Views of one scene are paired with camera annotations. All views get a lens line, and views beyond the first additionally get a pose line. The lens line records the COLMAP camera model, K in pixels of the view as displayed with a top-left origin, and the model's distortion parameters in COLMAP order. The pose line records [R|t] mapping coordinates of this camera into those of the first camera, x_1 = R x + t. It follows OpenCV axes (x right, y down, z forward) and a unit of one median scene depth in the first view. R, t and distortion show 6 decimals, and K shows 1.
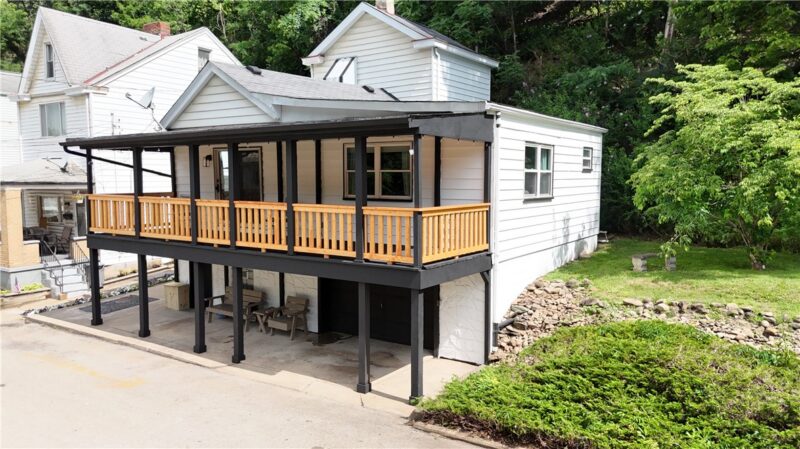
lens RADIAL K [[585.3, 0, 401.2], [0, 585.3, 220.4], [0, 0, 1]] dist [0.050333, 0.003652]
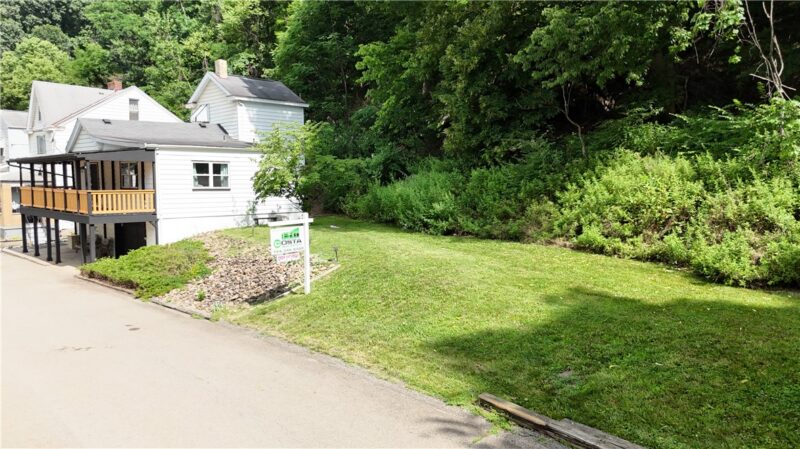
lens RADIAL K [[585.3, 0, 399.2], [0, 585.3, 226.2], [0, 0, 1]] dist [0.050333, 0.003652]
pose [[0.982550, 0.015586, -0.185343, 1.098415], [-0.014488, 0.999869, 0.007278, 0.056638], [0.185432, -0.004466, 0.982647, -0.735536]]
